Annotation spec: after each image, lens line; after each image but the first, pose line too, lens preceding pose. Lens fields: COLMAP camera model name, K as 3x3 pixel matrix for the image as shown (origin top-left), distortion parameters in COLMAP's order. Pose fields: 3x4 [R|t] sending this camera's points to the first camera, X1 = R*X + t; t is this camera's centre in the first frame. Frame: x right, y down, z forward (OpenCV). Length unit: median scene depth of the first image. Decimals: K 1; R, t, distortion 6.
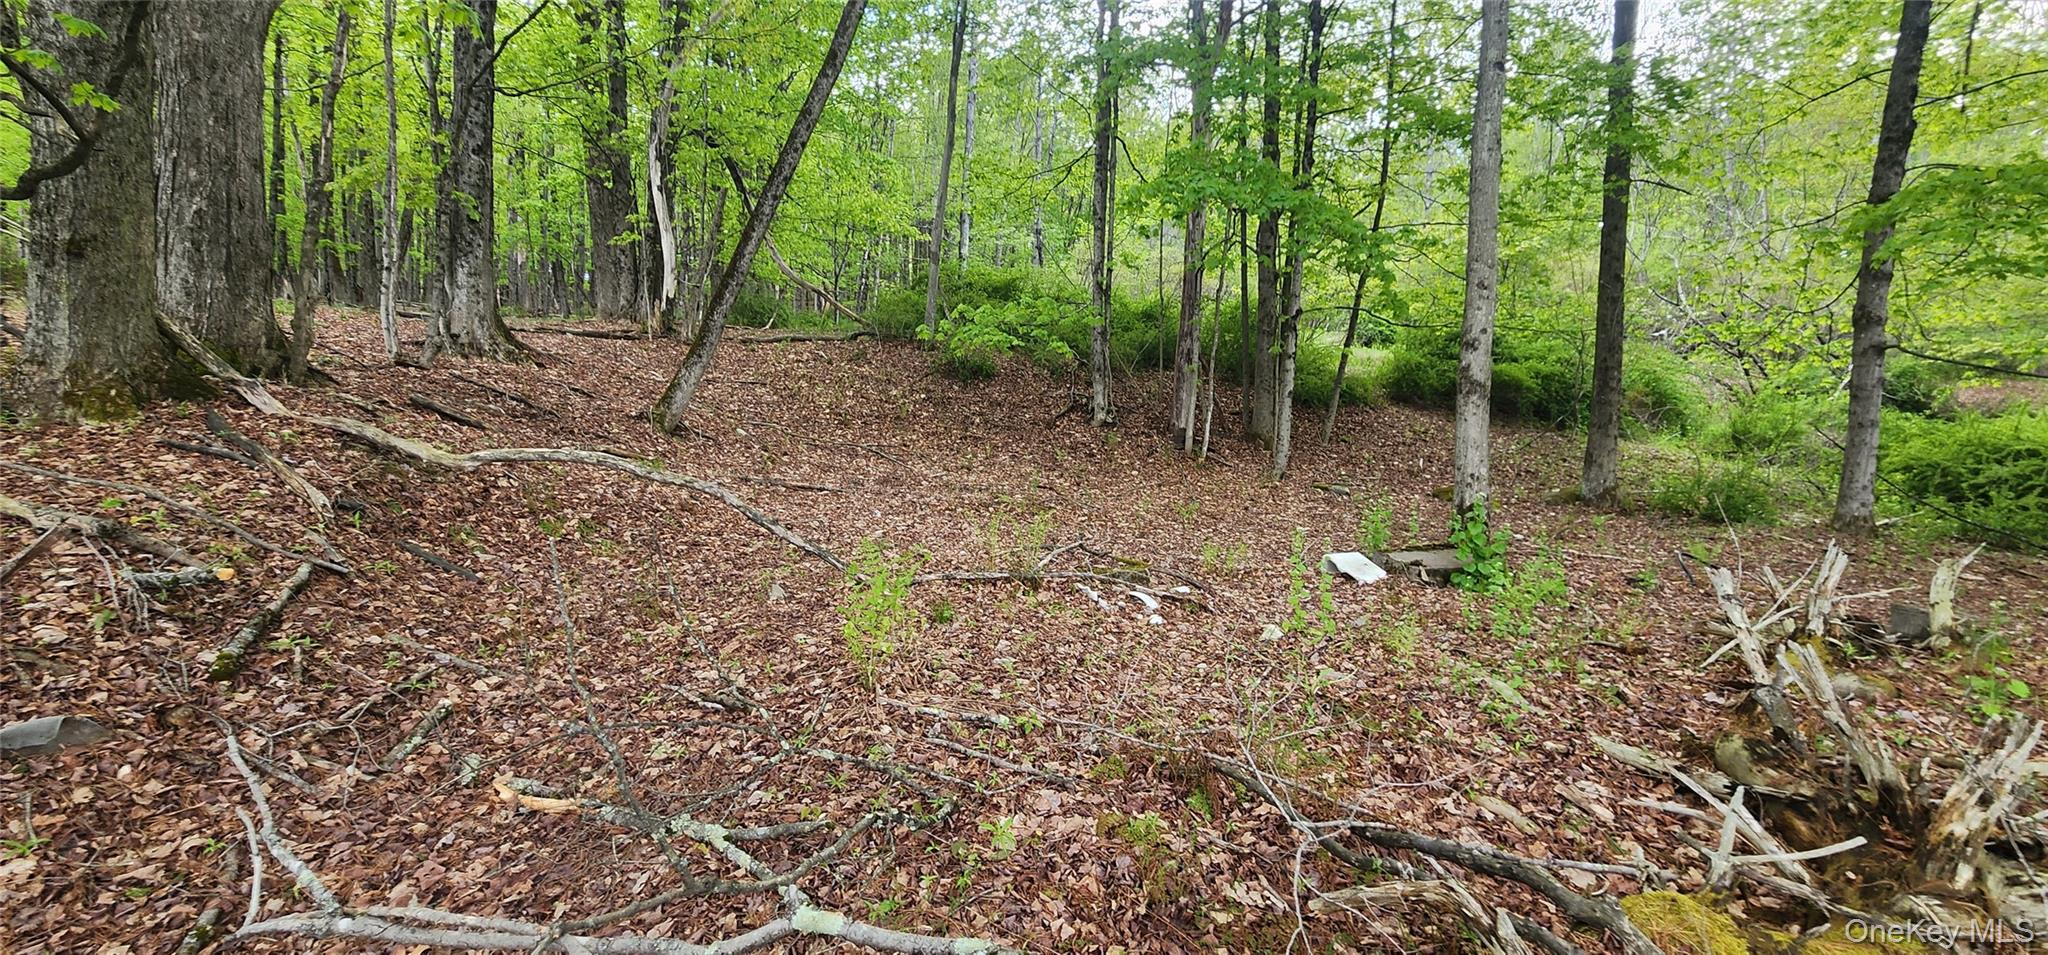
lens RADIAL K [[808.5, 0, 1024.0], [0, 808.5, 477.5], [0, 0, 1]] dist [-0.000090, -0.000011]
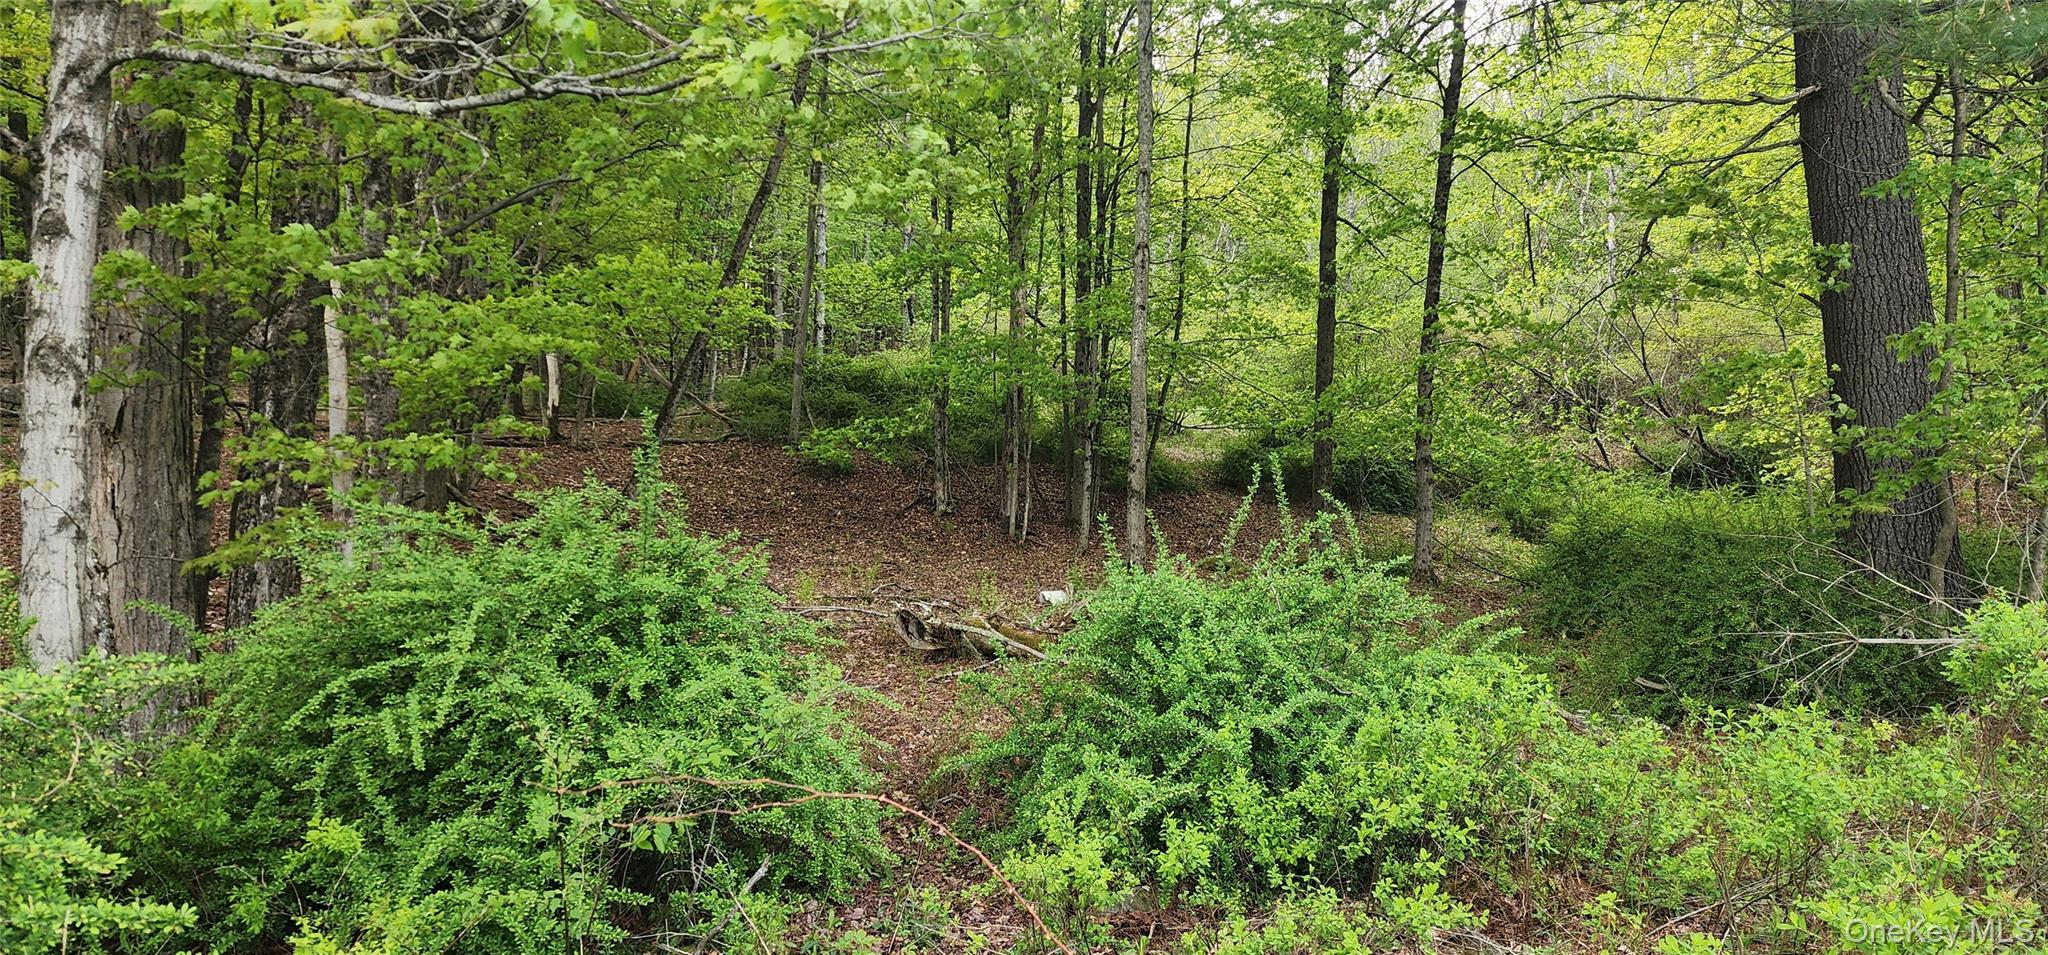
lens RADIAL K [[1425.2, 0, 1024.0], [0, 1425.2, 477.5], [0, 0, 1]] dist [0.178395, -0.119291]
pose [[0.997118, -0.015678, 0.074230, 0.060039], [0.021547, 0.996648, -0.078925, 0.050994], [-0.072744, 0.080297, 0.994113, -1.145429]]
